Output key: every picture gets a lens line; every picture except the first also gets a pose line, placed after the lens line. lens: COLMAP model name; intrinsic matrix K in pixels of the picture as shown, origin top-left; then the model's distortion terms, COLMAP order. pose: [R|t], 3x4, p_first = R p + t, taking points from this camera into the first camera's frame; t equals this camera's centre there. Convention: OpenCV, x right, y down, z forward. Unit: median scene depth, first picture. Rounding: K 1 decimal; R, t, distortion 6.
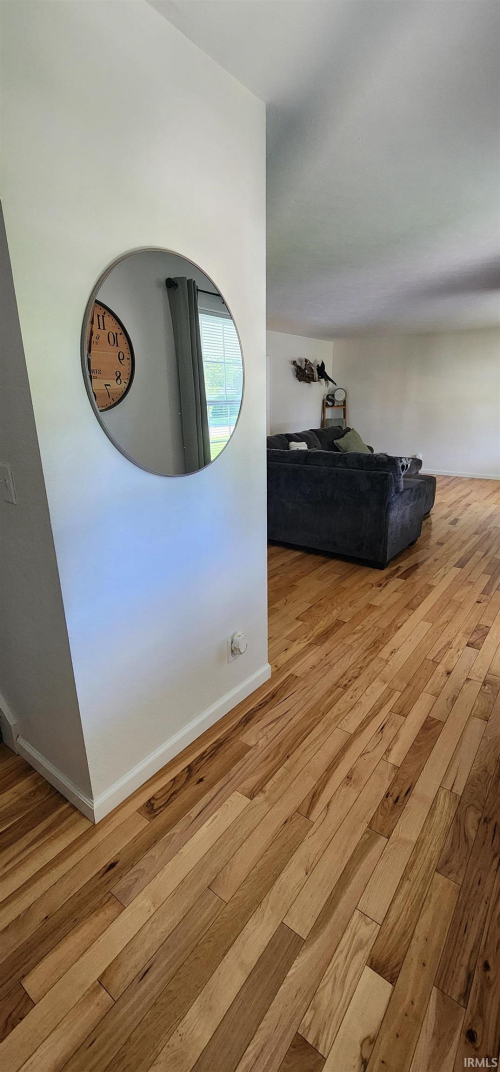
lens RADIAL K [[444.1, 0, 260.2], [0, 444.1, 537.3], [0, 0, 1]] dist [-0.002775, -0.000537]
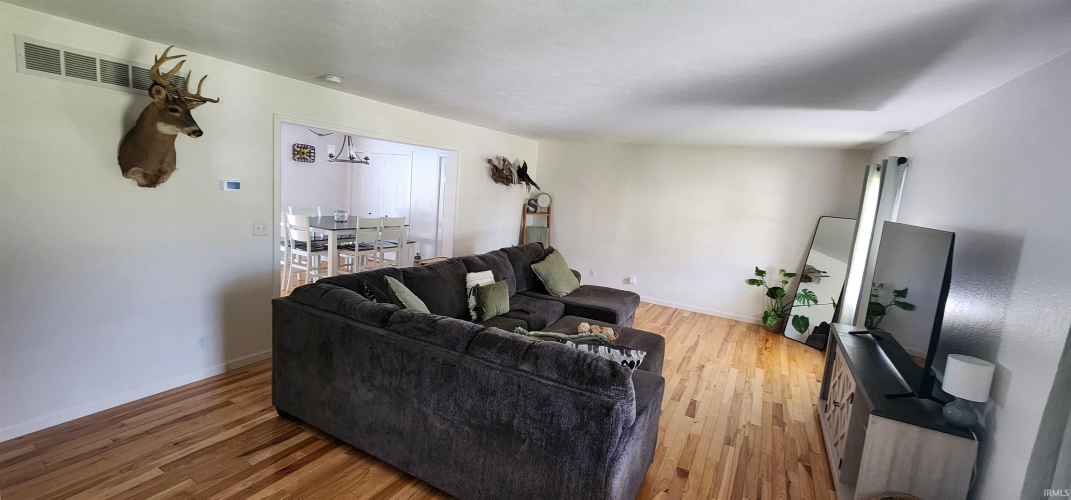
lens RADIAL K [[443.7, 0, 538.2], [0, 443.7, 240.6], [0, 0, 1]] dist [-0.002775, -0.000537]
pose [[0.985285, 0.070853, 0.155541, 0.046678], [-0.042996, 0.983513, -0.175654, -0.106425], [-0.165422, 0.166382, 0.972087, 0.207763]]
